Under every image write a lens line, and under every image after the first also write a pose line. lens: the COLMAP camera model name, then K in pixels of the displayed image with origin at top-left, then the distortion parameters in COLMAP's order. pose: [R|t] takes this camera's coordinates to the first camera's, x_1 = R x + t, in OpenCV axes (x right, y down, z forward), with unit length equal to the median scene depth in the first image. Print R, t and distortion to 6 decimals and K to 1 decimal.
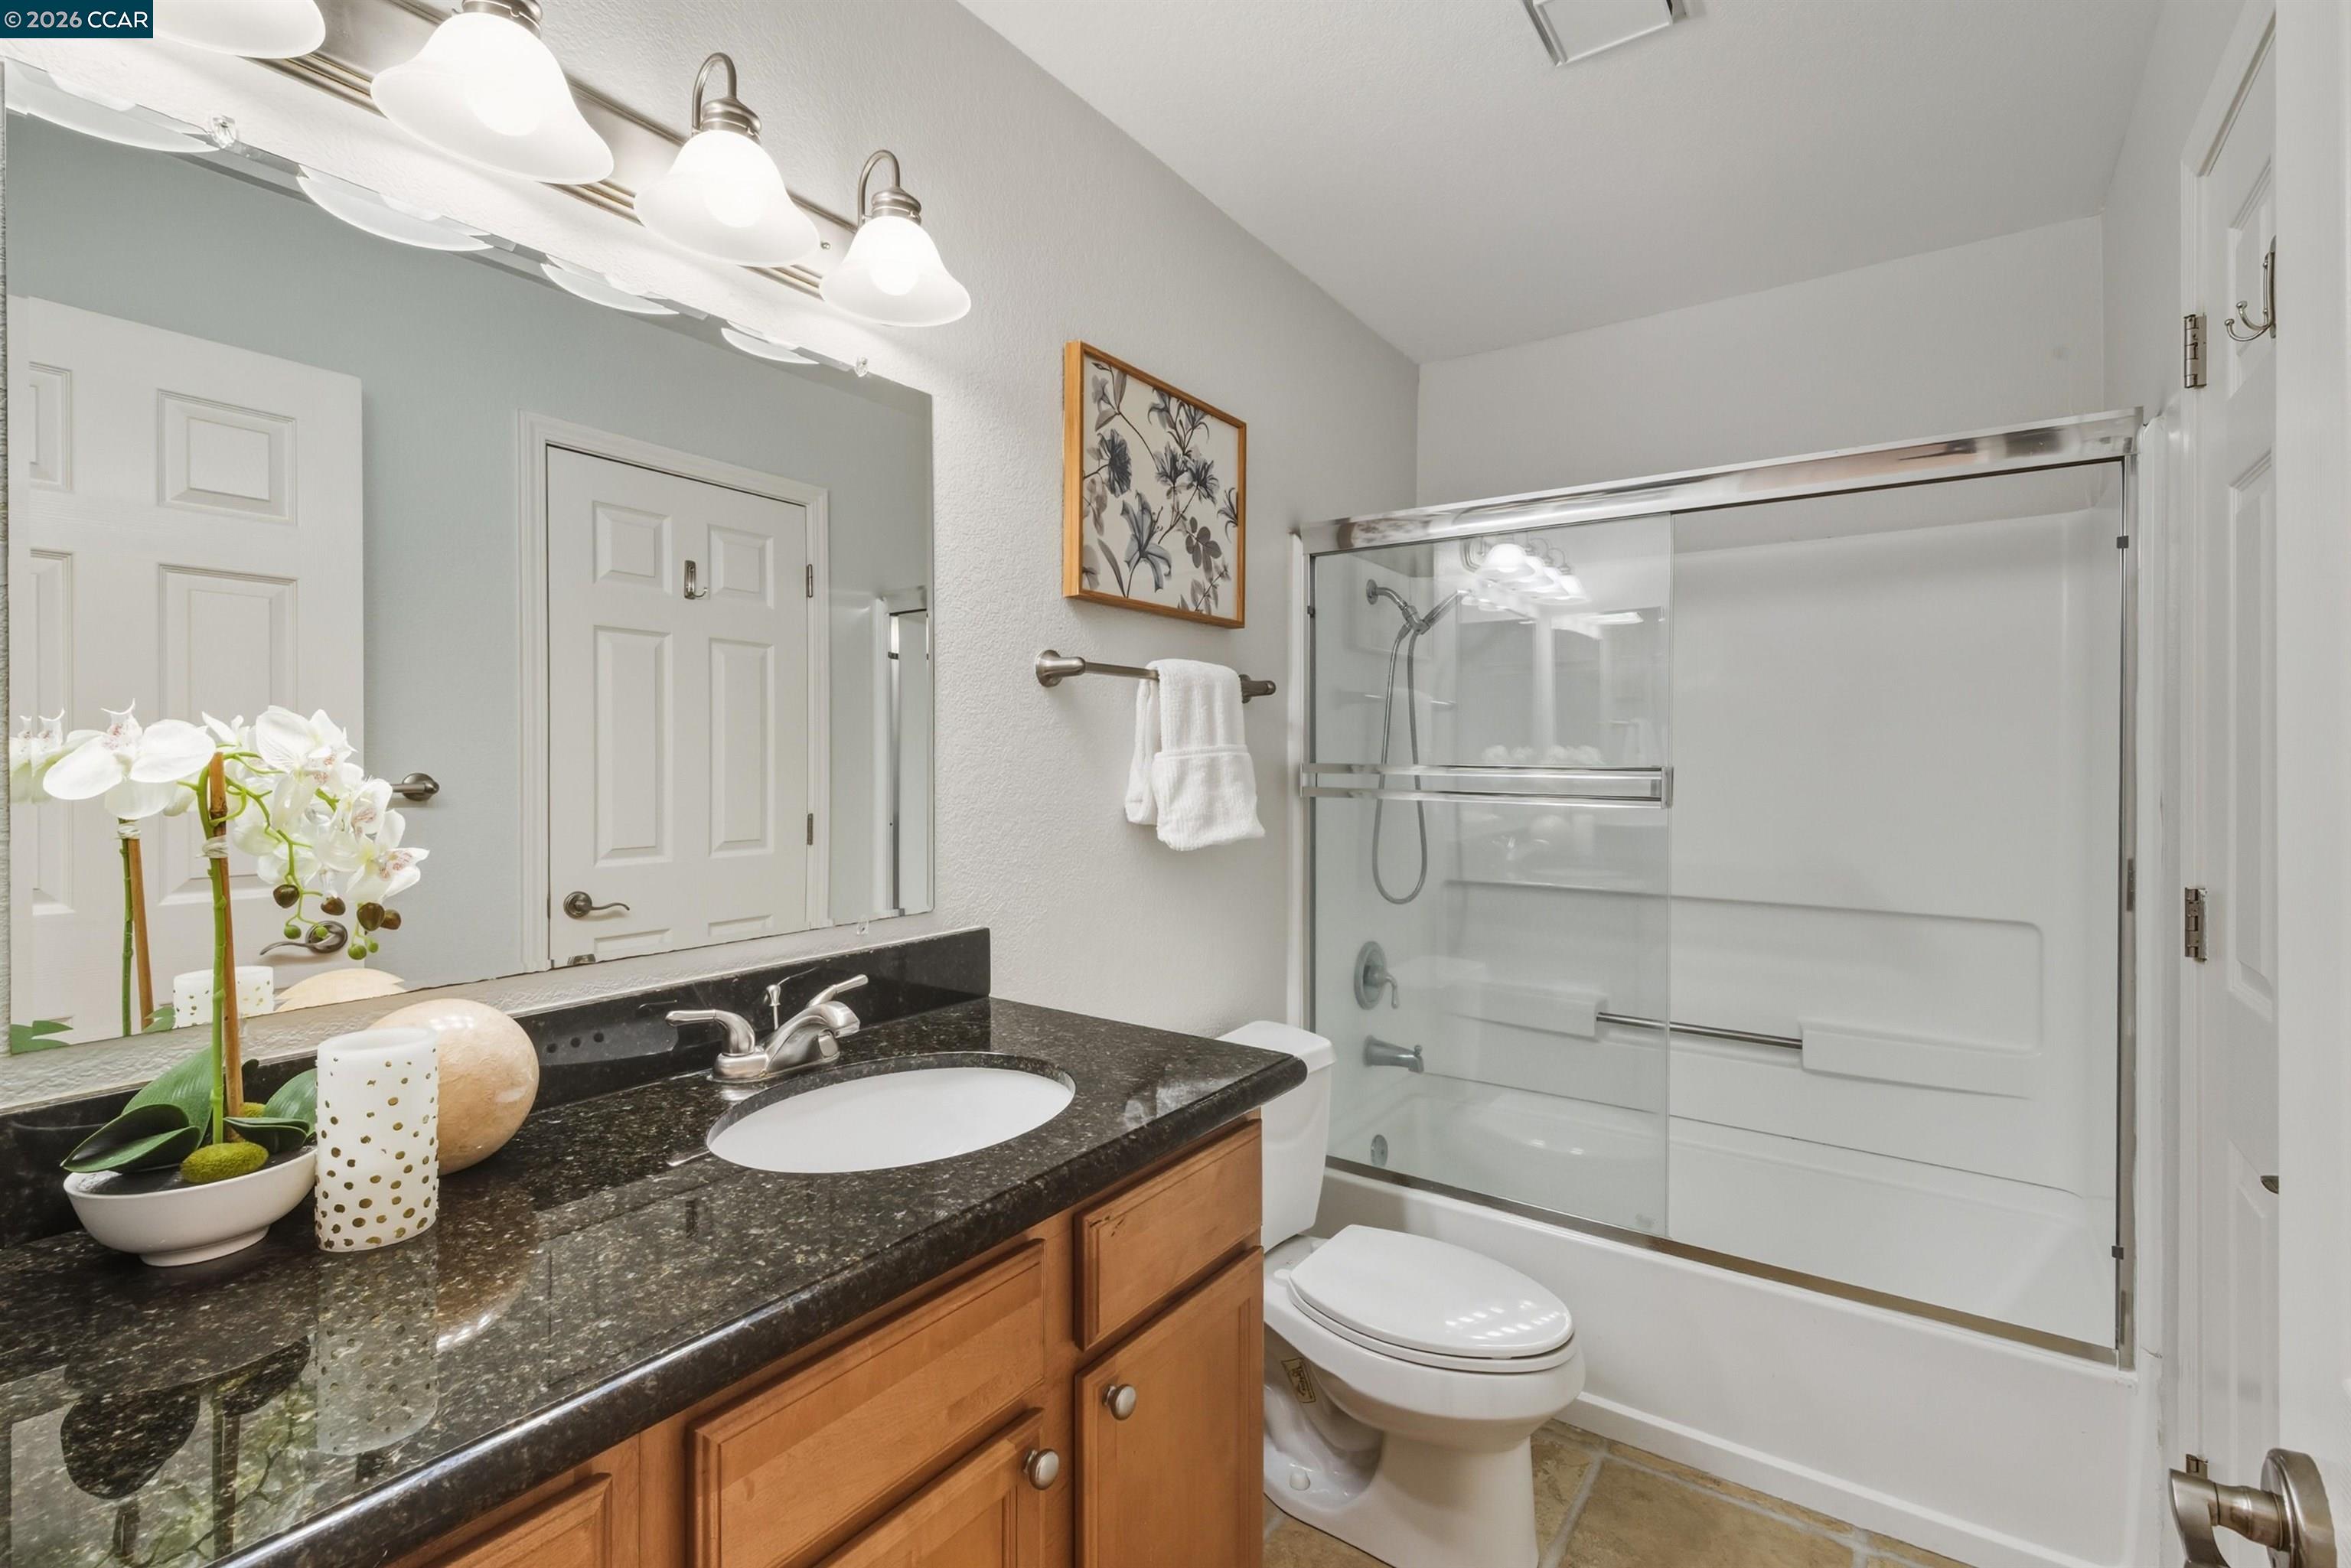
lens RADIAL K [[1043.5, 0, 1157.8], [0, 1043.5, 767.6], [0, 0, 1]] dist [0.002933, -0.000125]
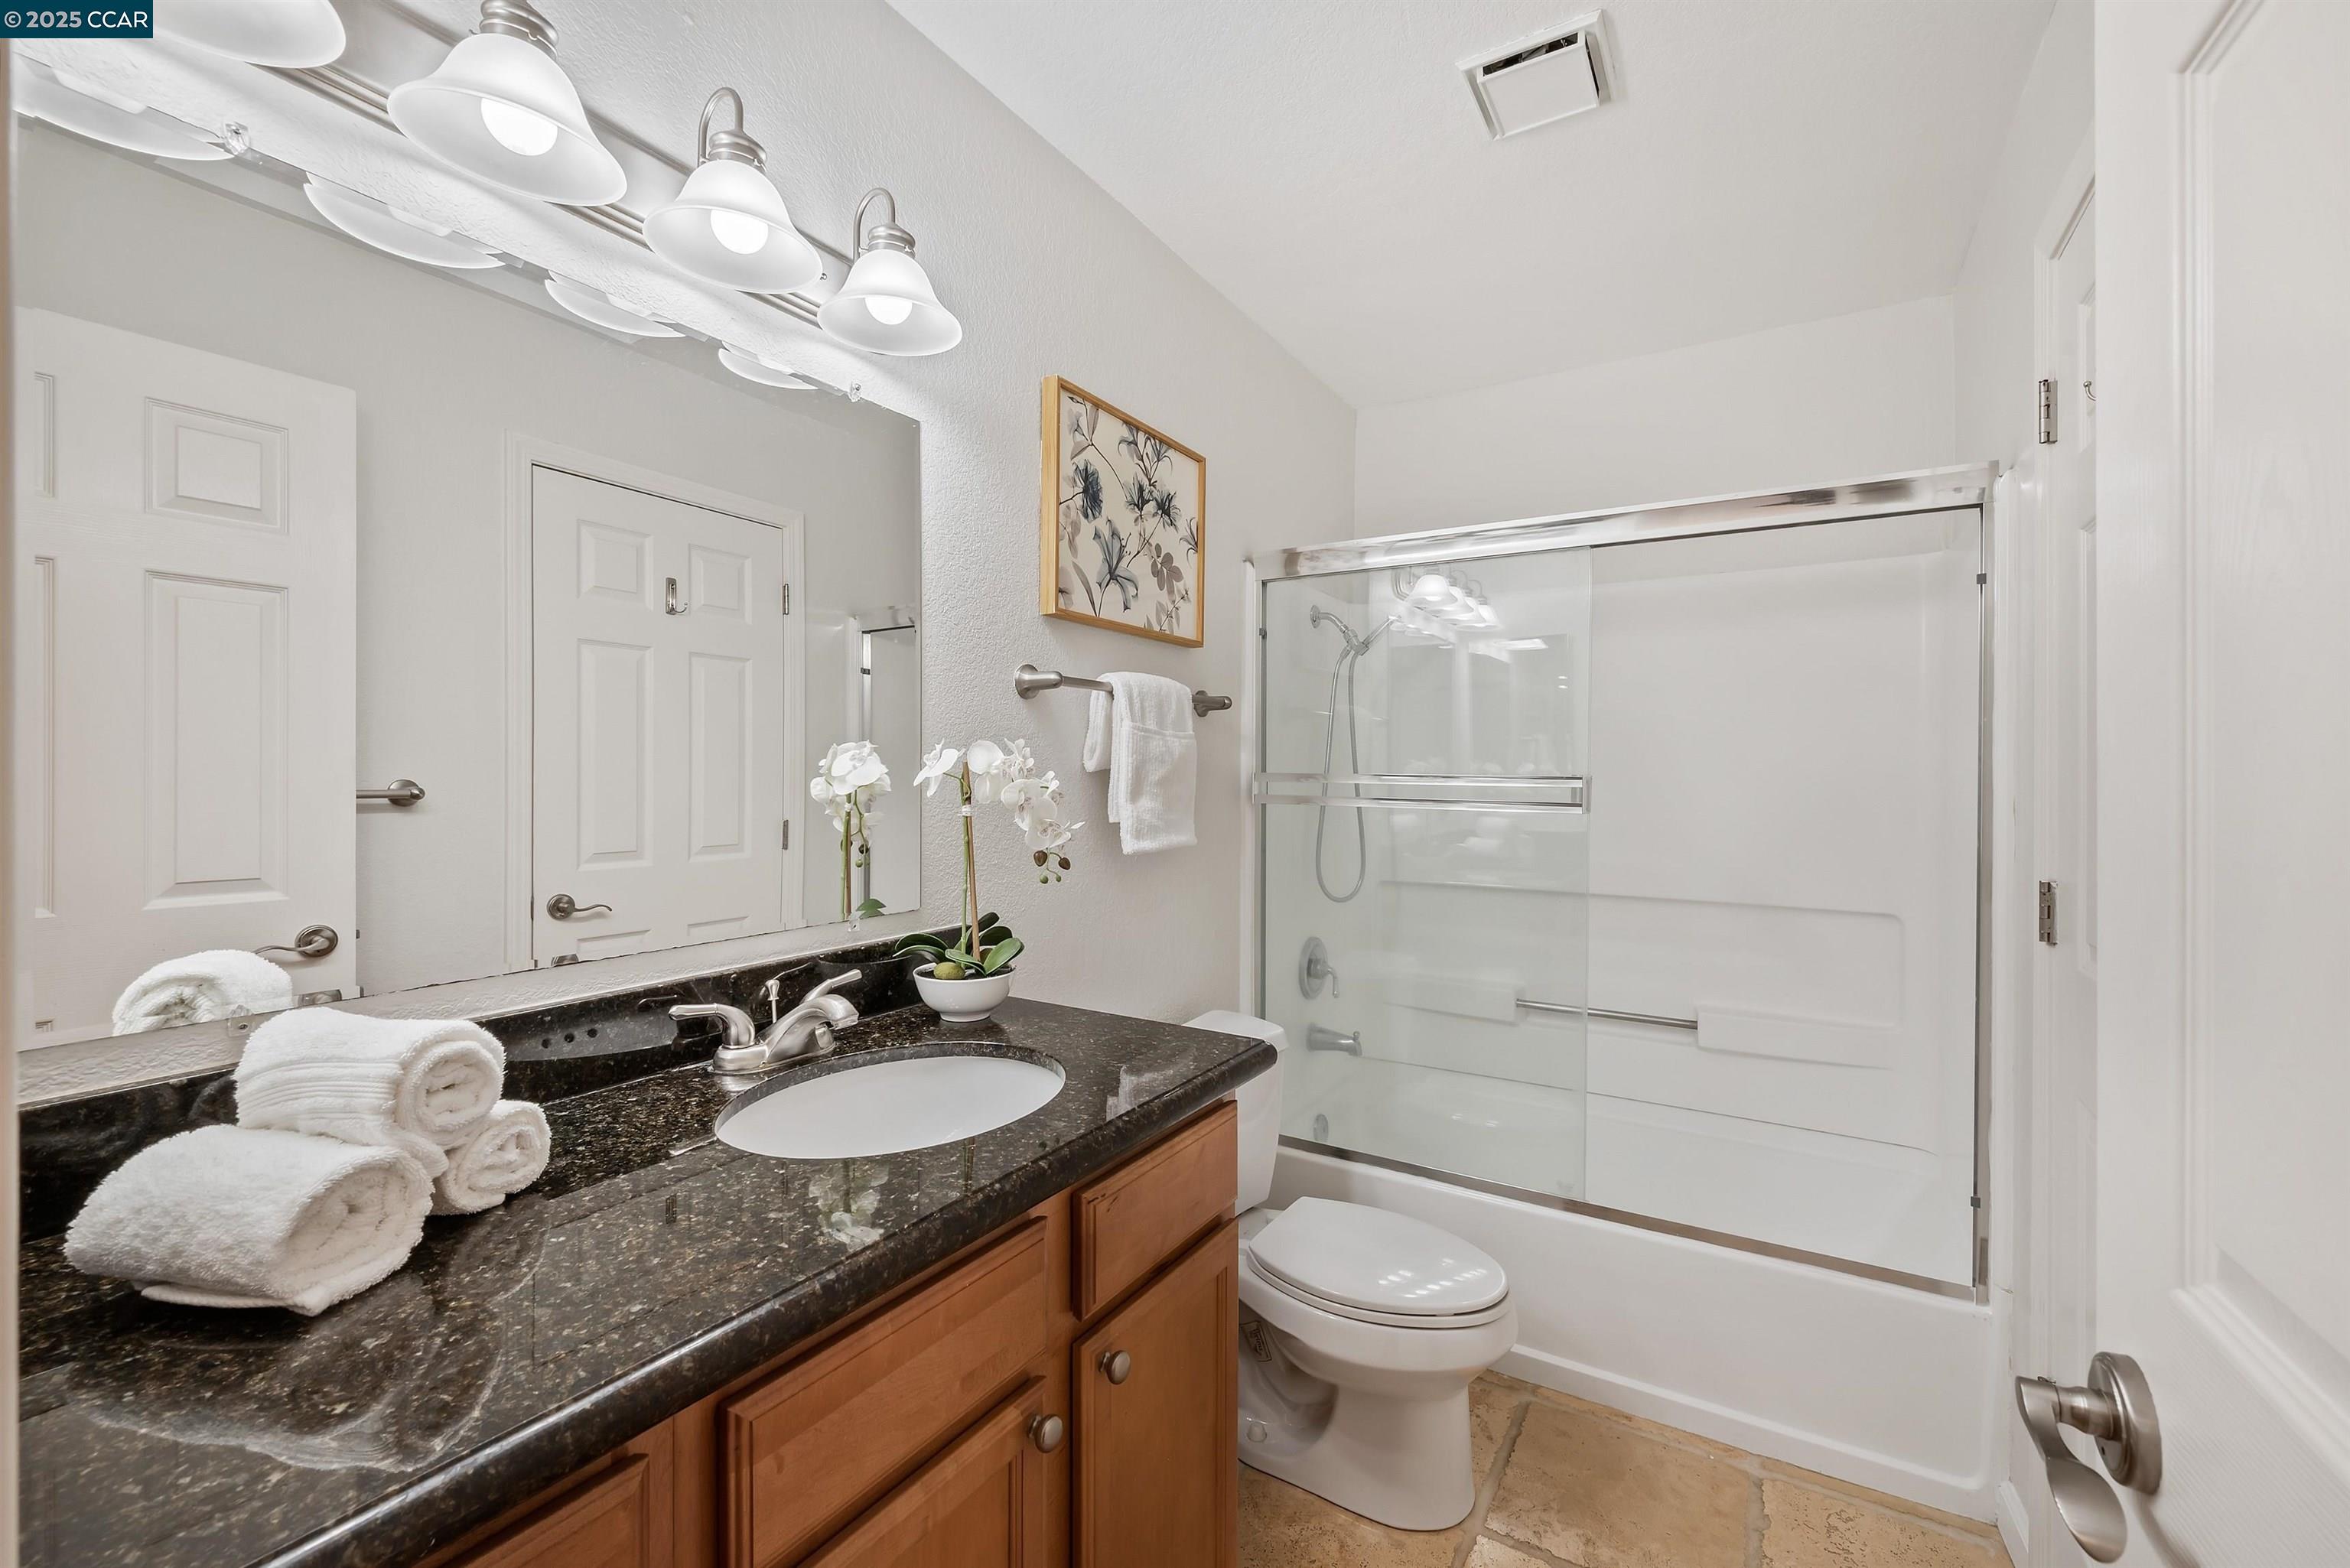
lens RADIAL K [[962.1, 0, 1158.7], [0, 962.1, 778.7], [0, 0, 1]] dist [-0.001856, -0.000554]
pose [[0.998040, 0.002792, 0.062516, -0.029405], [-0.002704, 0.999995, -0.001496, 0.004896], [-0.062520, 0.001325, 0.998043, 0.010280]]
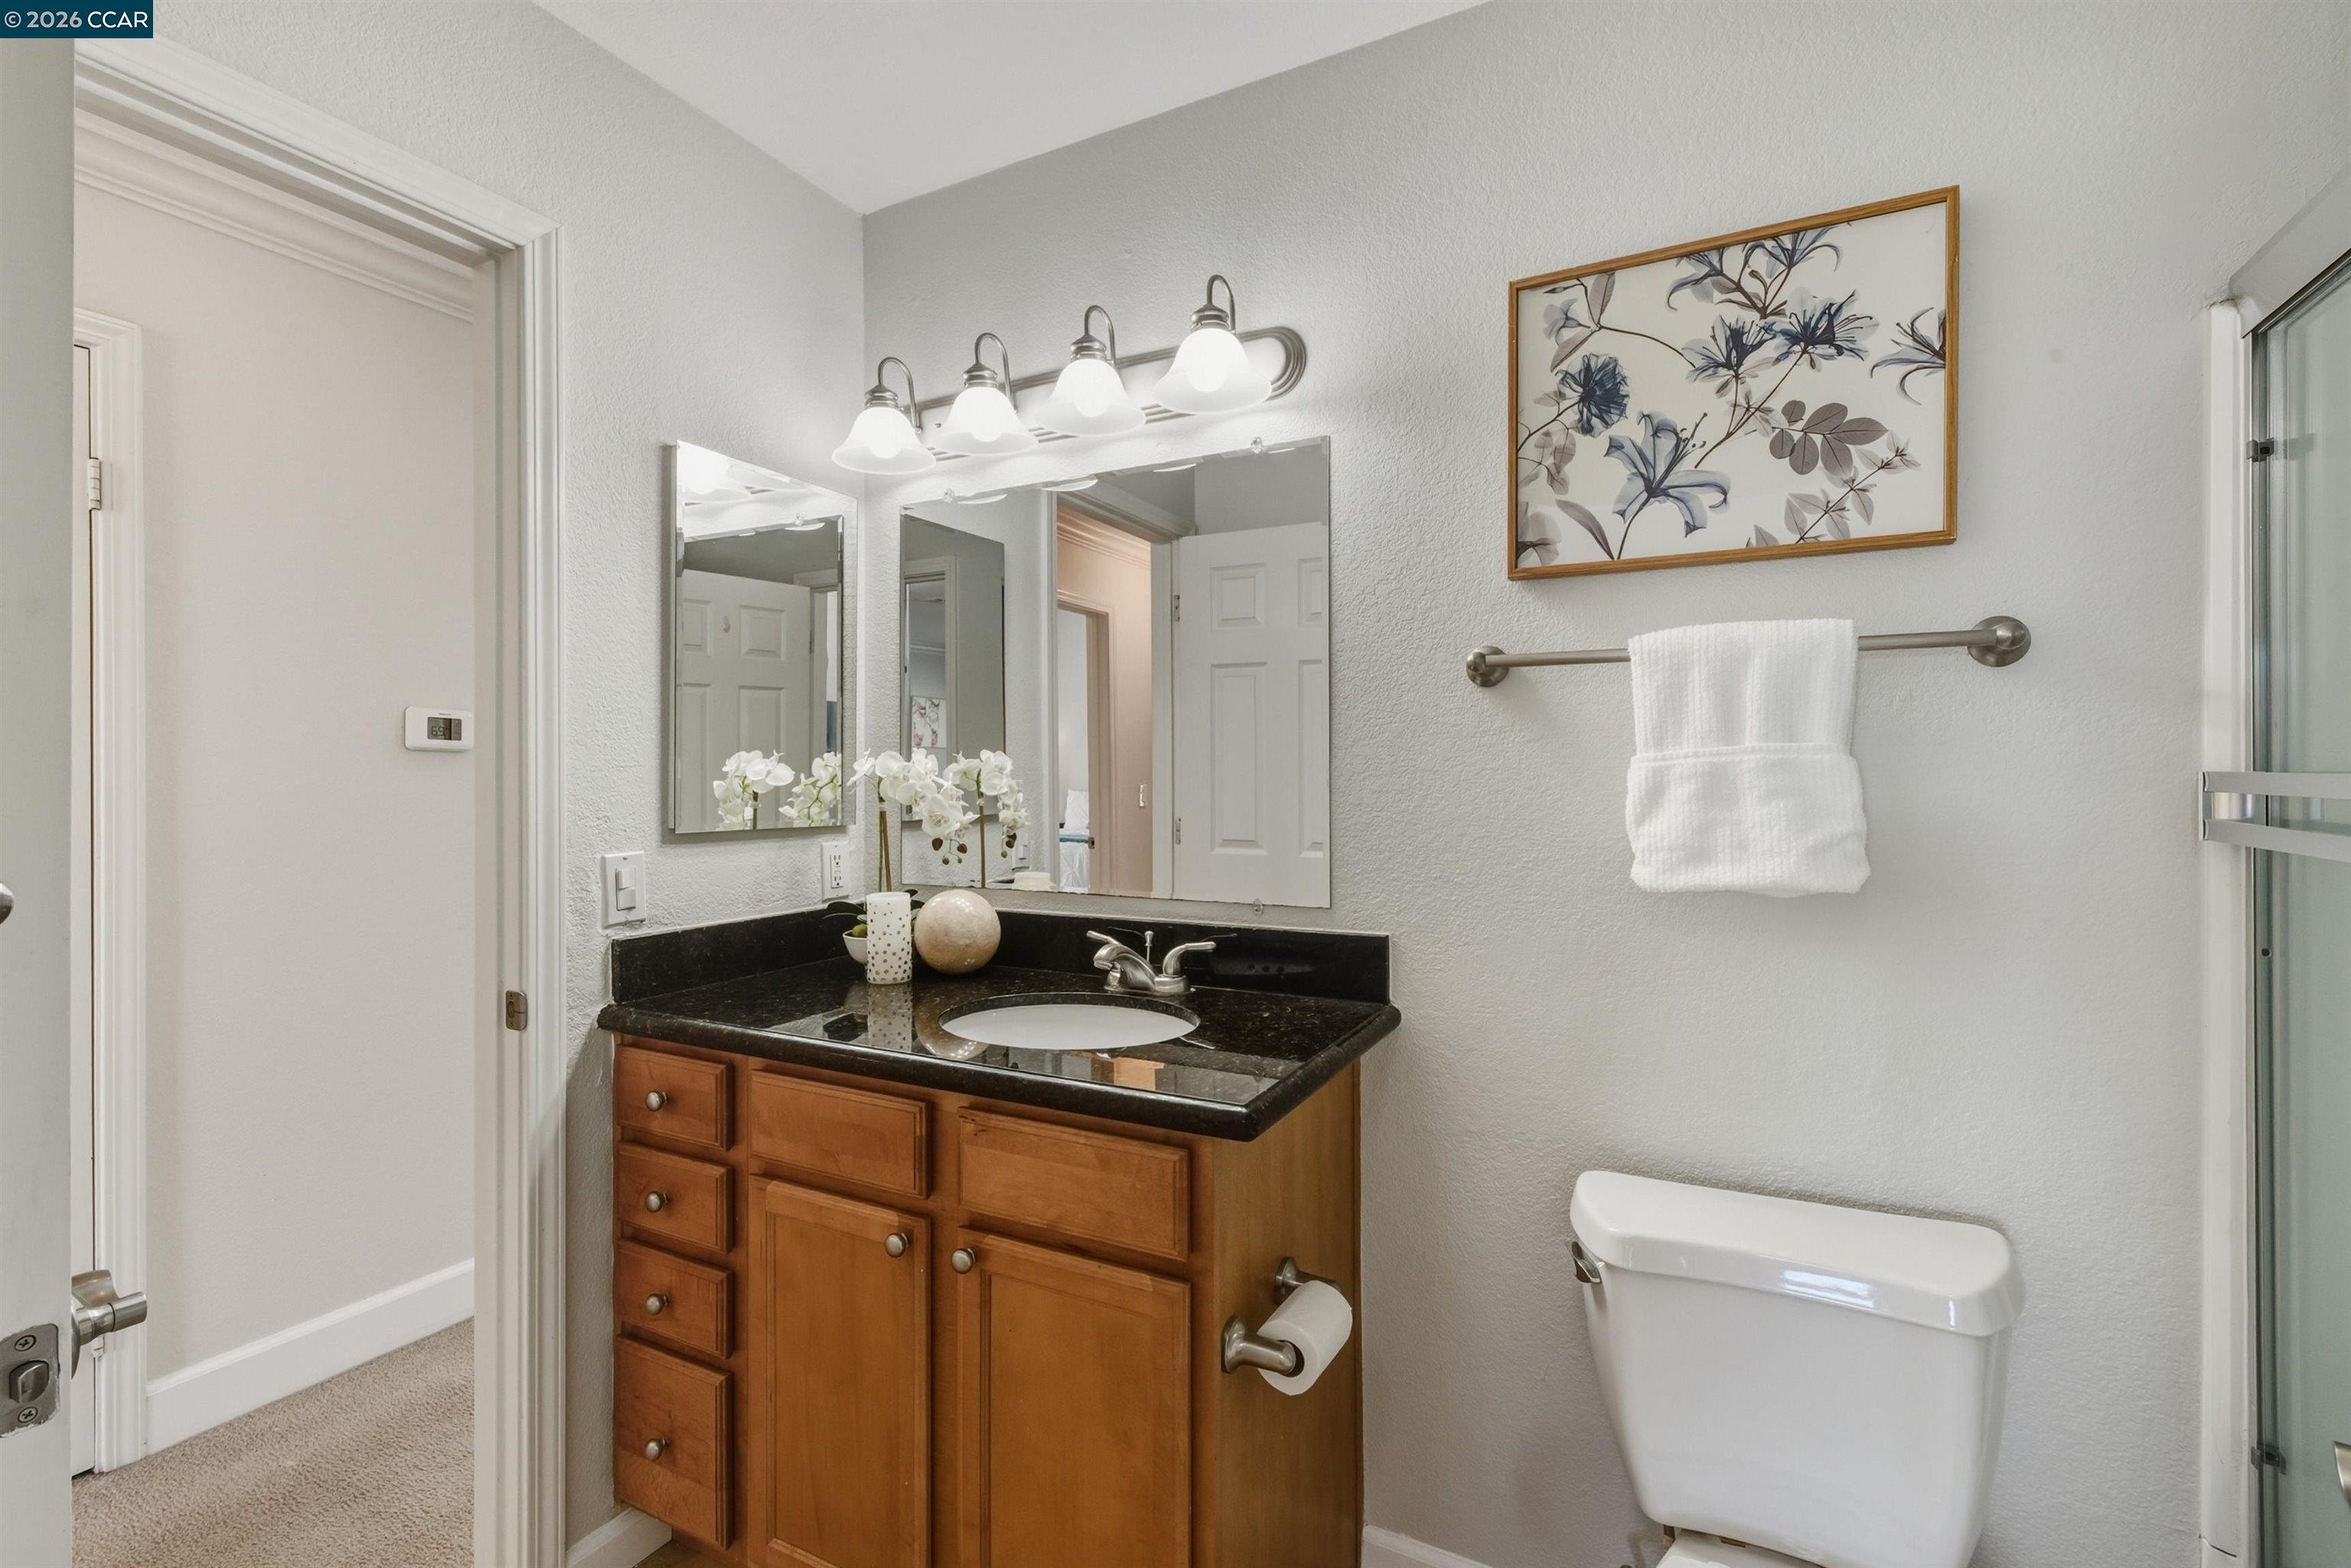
lens RADIAL K [[962.5, 0, 1171.2], [0, 962.5, 784.2], [0, 0, 1]] dist [-0.001856, -0.000554]
pose [[0.176054, 0.009244, -0.984337, 0.624303], [-0.000653, 0.999957, 0.009274, -0.001653], [0.984380, -0.000990, 0.176053, 0.552972]]
